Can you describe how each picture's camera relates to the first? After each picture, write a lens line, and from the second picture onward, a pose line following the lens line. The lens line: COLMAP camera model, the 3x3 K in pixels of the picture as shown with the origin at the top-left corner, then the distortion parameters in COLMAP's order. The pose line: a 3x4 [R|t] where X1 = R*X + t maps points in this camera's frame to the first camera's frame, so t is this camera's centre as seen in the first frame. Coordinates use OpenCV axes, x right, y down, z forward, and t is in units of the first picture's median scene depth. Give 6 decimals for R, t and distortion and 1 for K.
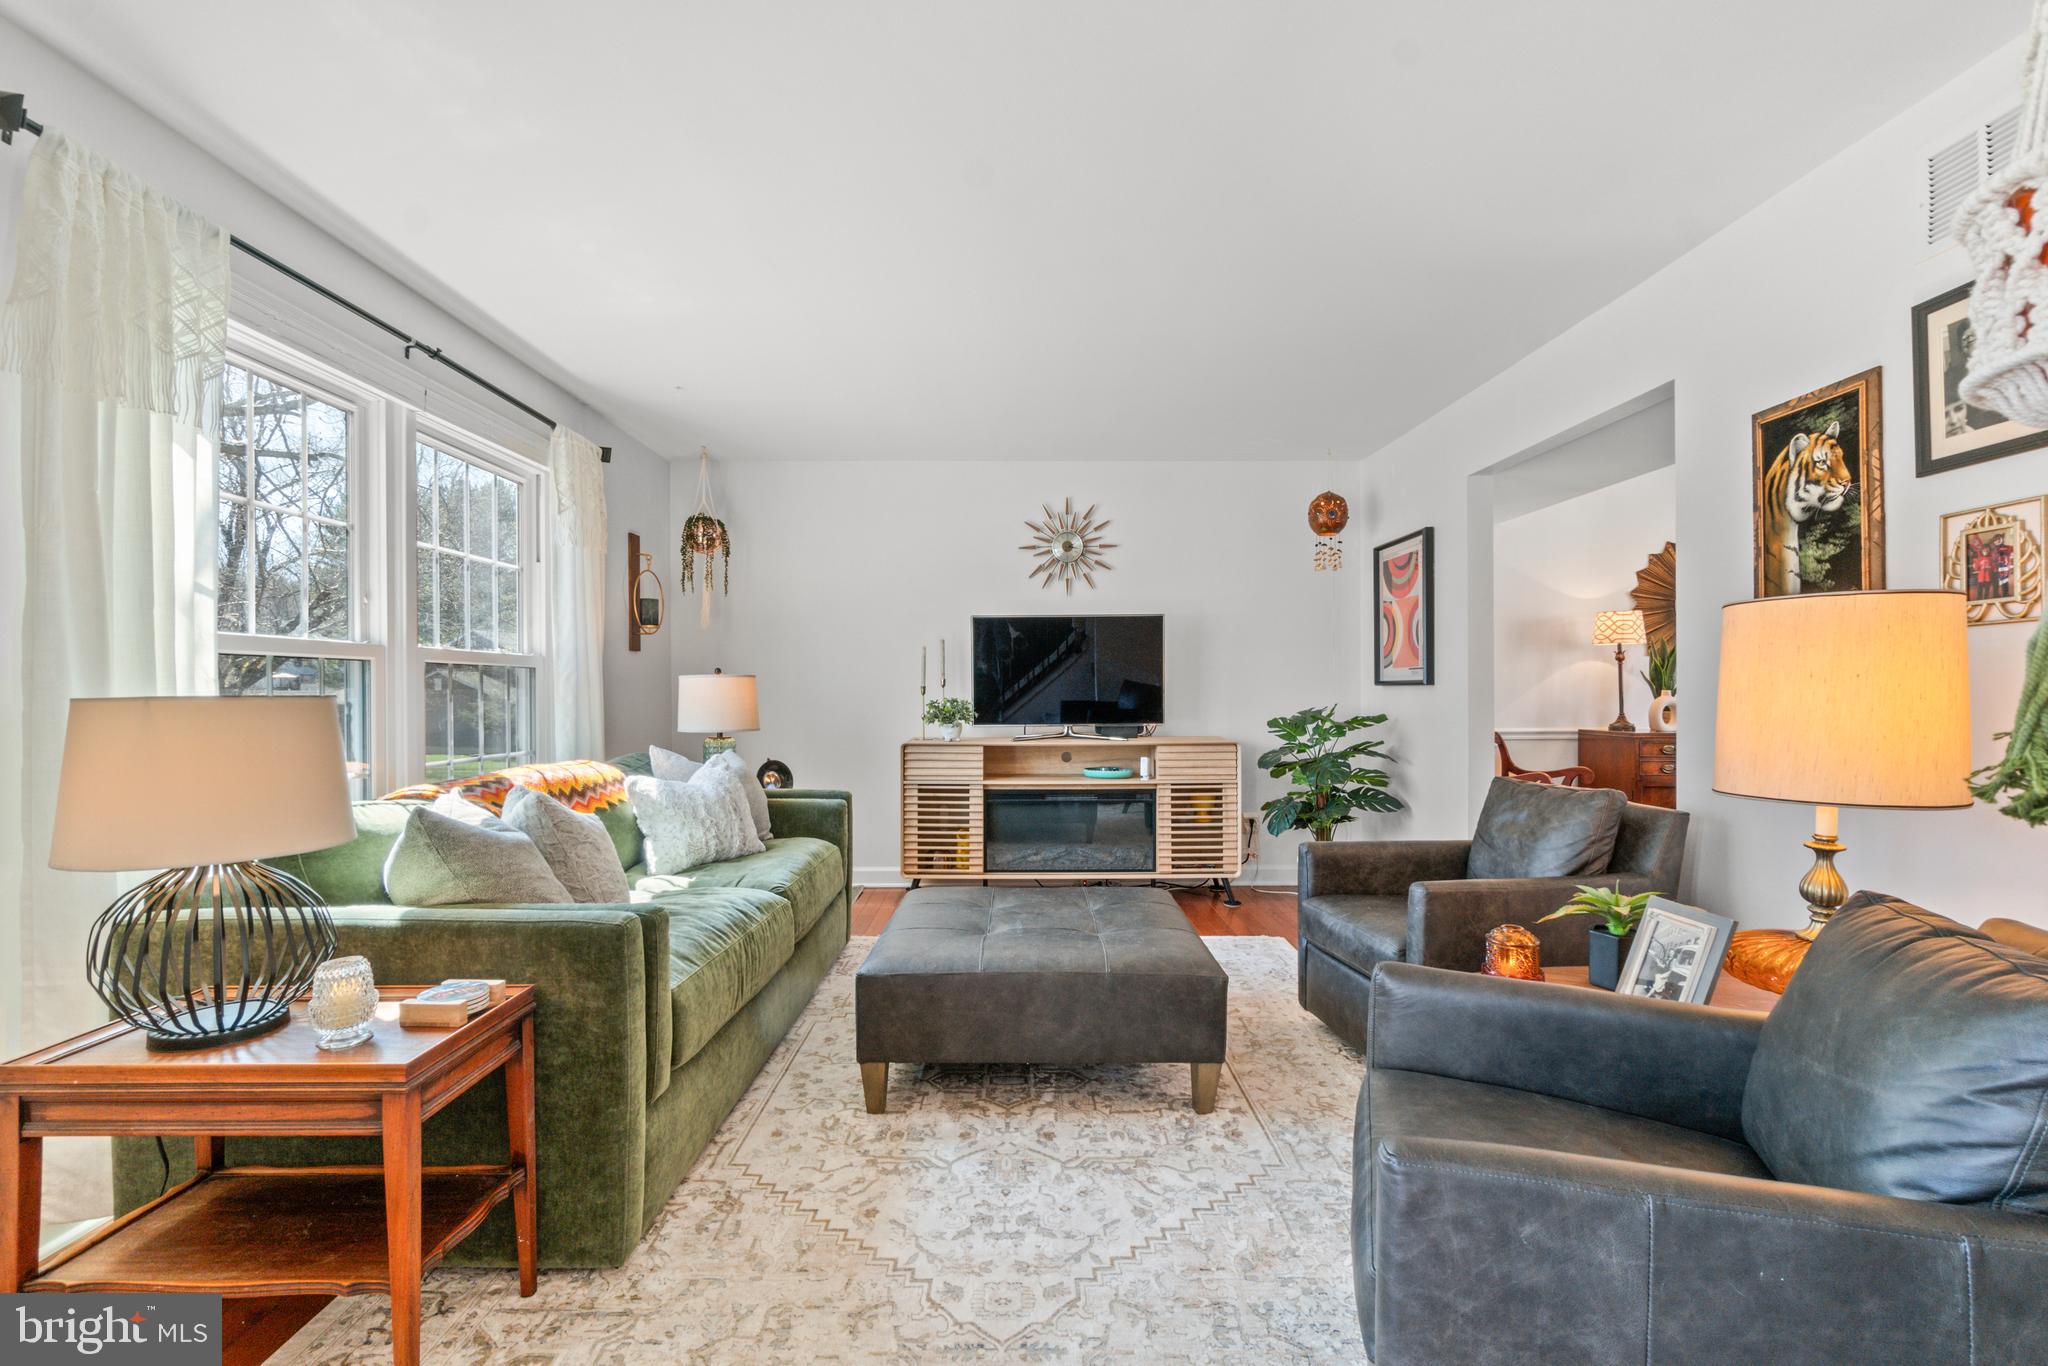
lens RADIAL K [[895.1, 0, 1018.4], [0, 895.1, 690.1], [0, 0, 1]] dist [-0.000697, 0.001473]
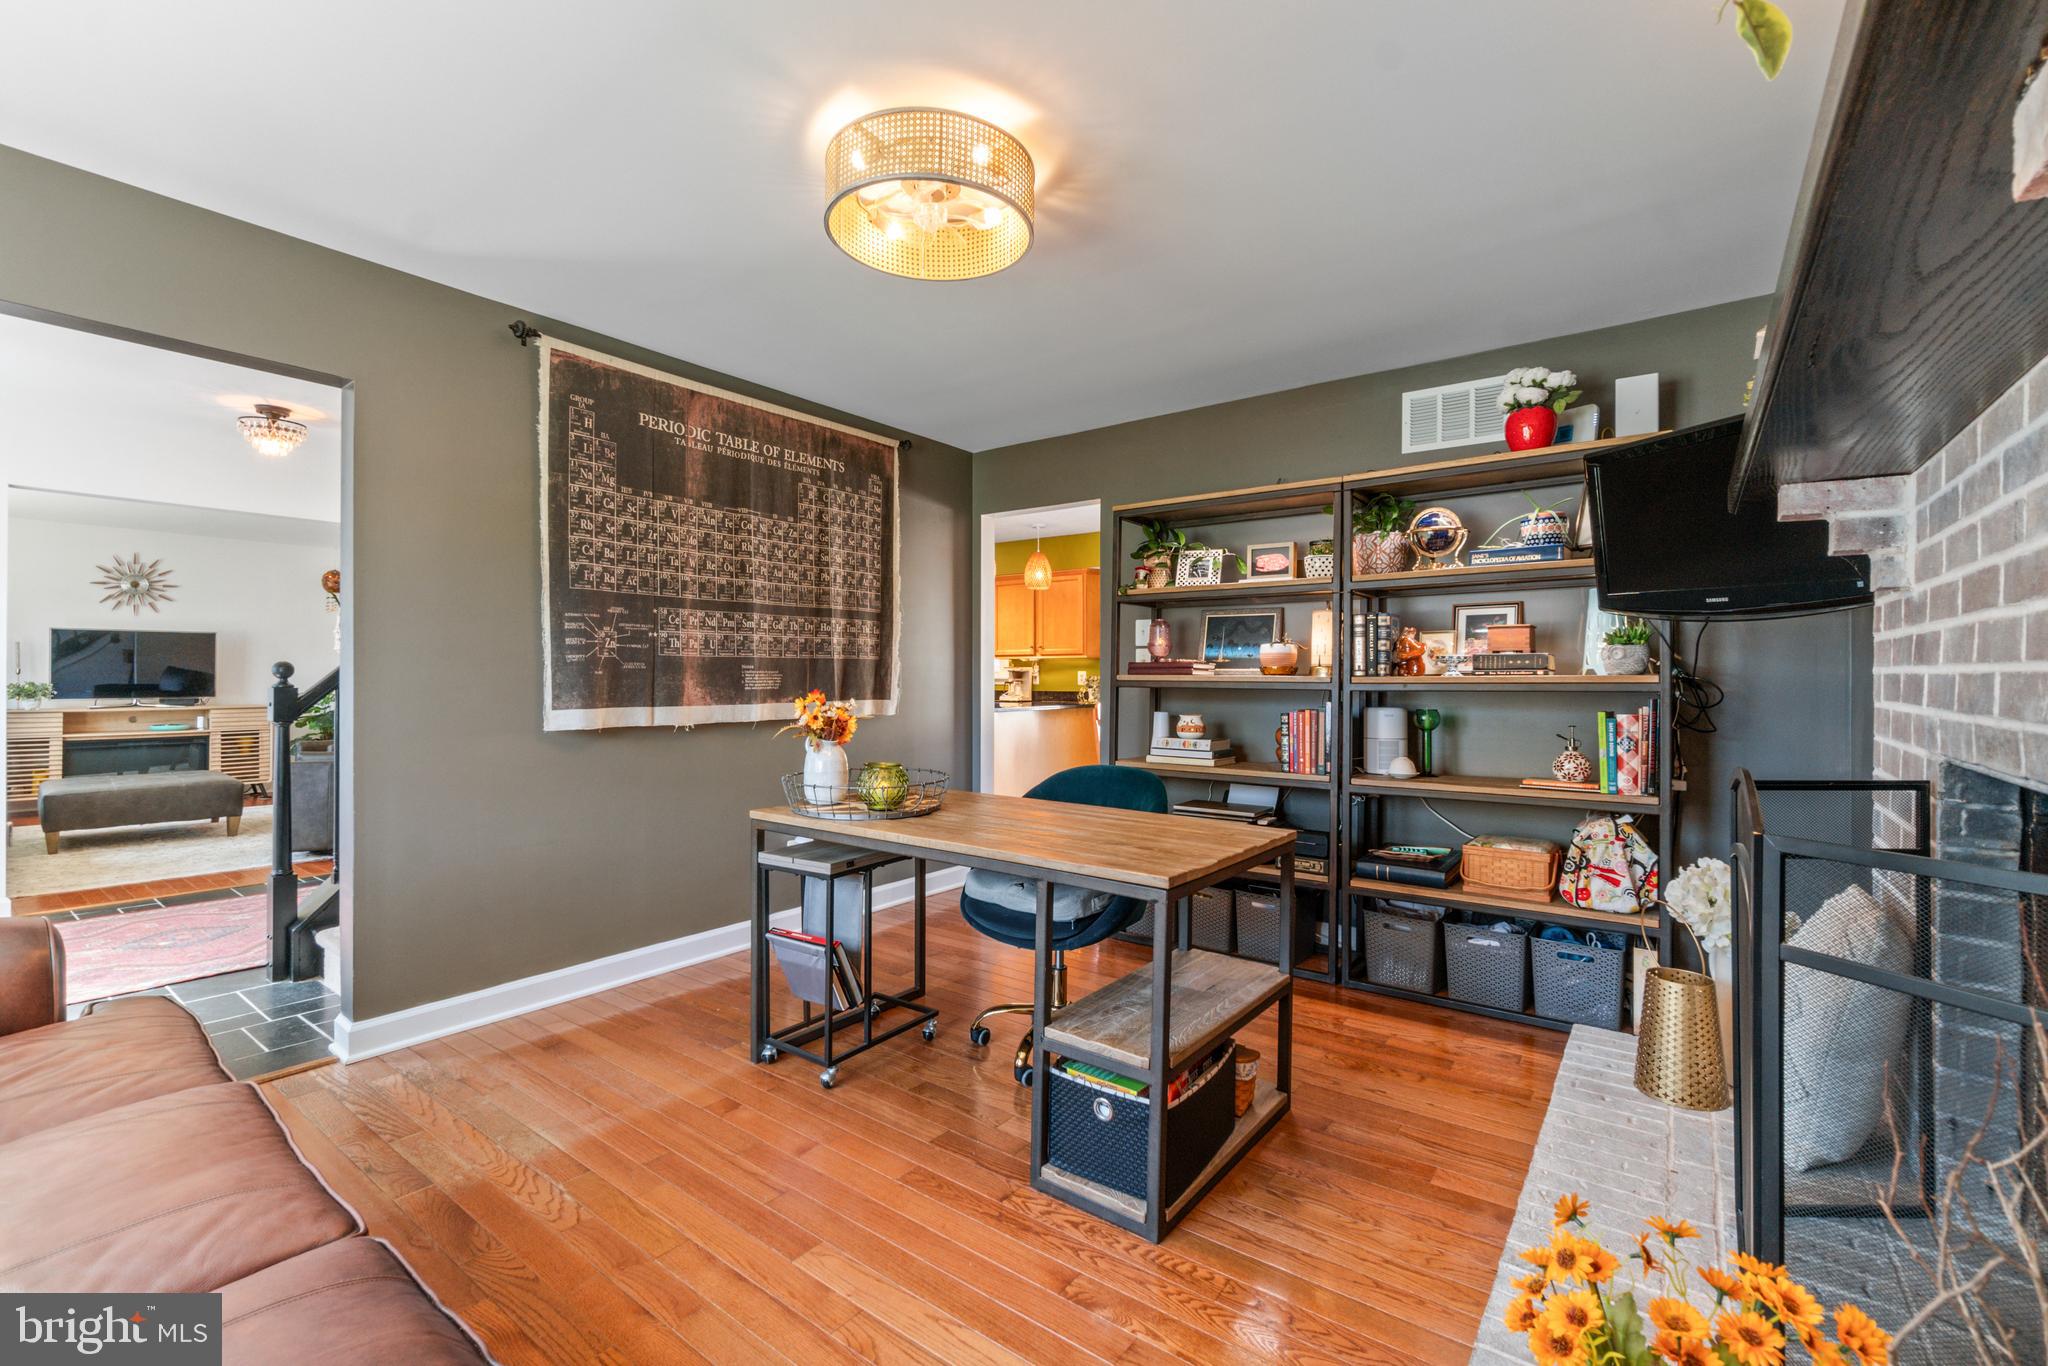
lens RADIAL K [[895.1, 0, 1007.3], [0, 895.1, 675.1], [0, 0, 1]] dist [-0.000697, 0.001473]
pose [[0.626303, 0.006085, 0.779556, -0.230111], [-0.009820, 0.999952, 0.000084, -0.019330], [-0.779518, -0.007708, 0.626332, -1.282803]]
